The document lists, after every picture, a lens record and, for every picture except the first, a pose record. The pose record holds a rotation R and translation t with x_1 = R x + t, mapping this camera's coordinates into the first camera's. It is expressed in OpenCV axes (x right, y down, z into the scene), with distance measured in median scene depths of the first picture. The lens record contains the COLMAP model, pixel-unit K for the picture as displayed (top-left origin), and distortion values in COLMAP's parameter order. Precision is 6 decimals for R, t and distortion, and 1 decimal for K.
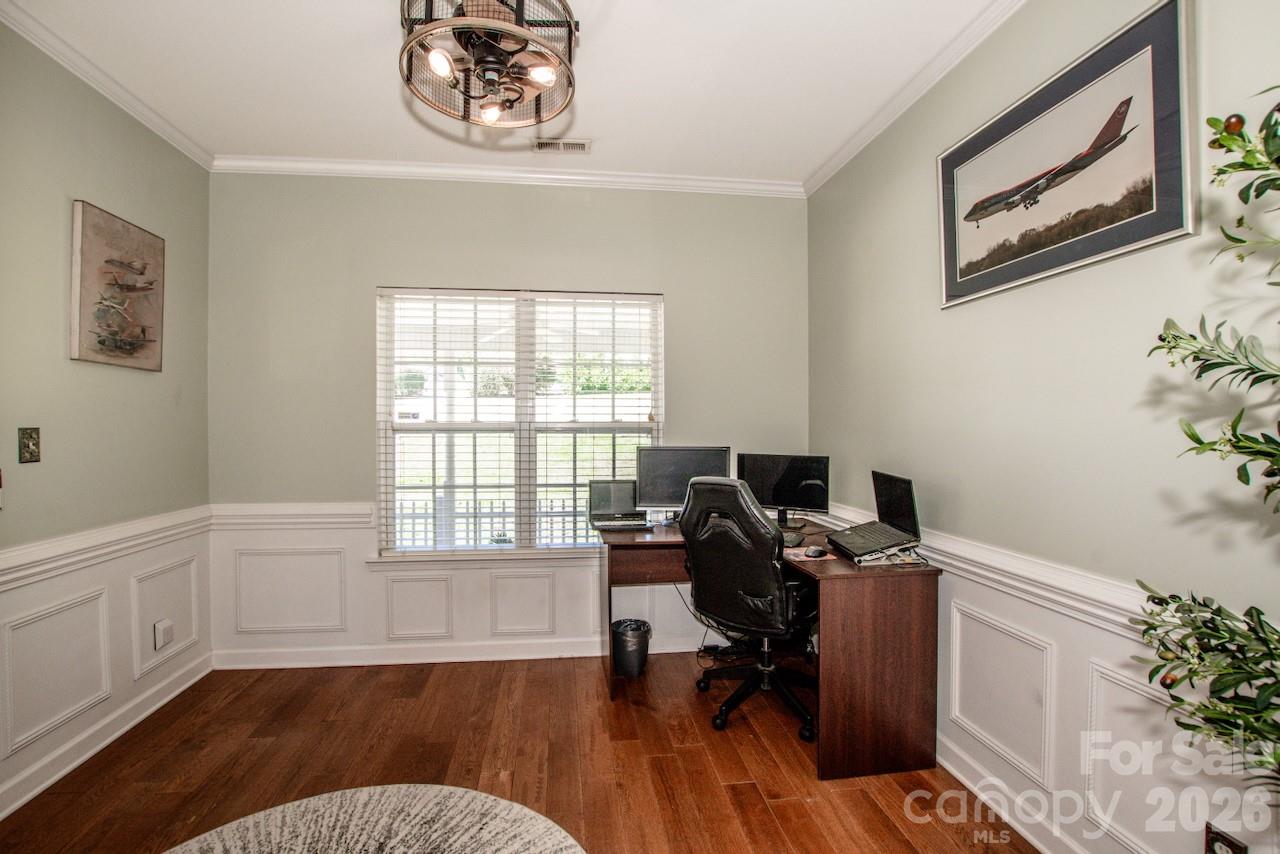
lens RADIAL K [[572.4, 0, 635.7], [0, 572.4, 441.2], [0, 0, 1]] dist [-0.027078, 0.000923]
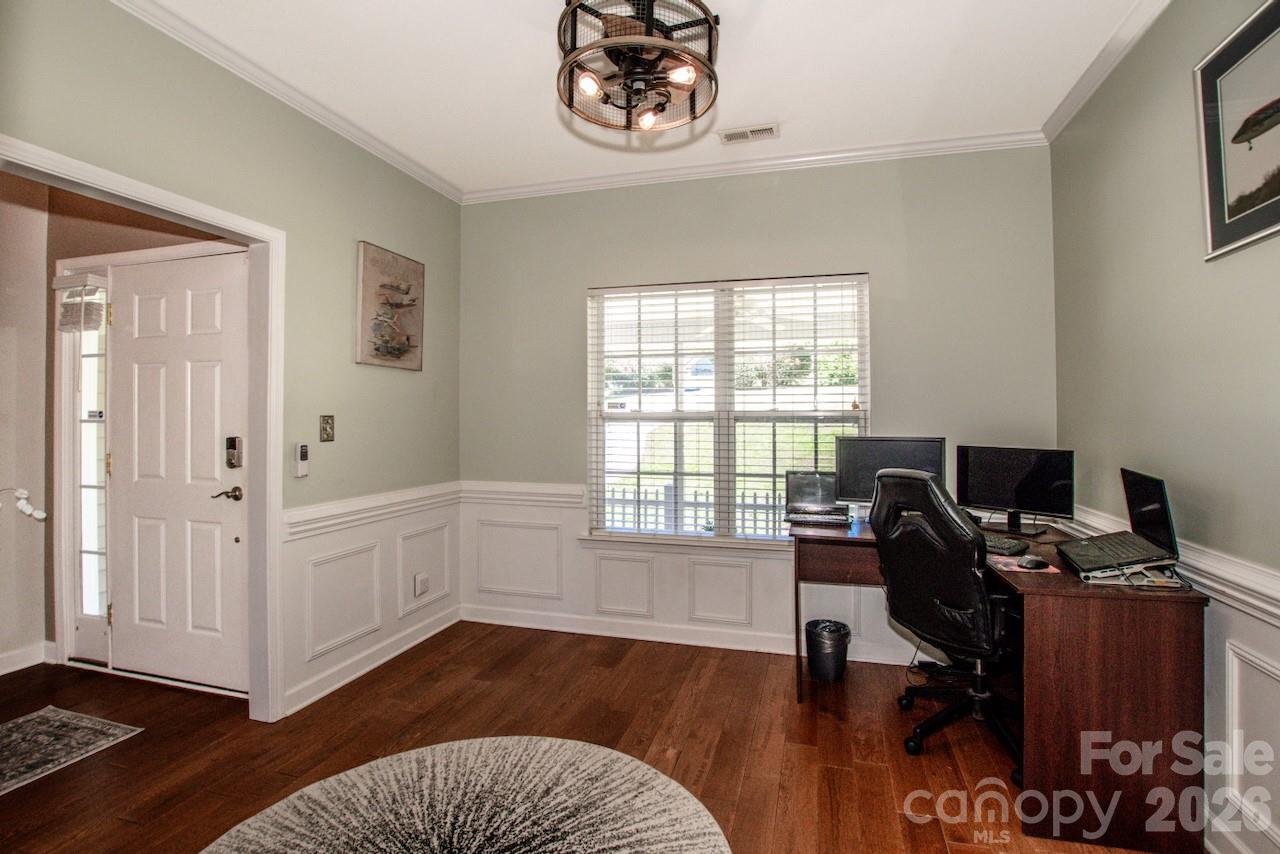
lens RADIAL K [[587.3, 0, 665.9], [0, 587.3, 422.9], [0, 0, 1]] dist [-0.034459, 0.007604]
pose [[0.929497, 0.001906, -0.368824, 0.131935], [-0.008710, 0.999821, -0.016784, 0.007723], [0.368726, 0.018813, 0.929348, 0.003994]]
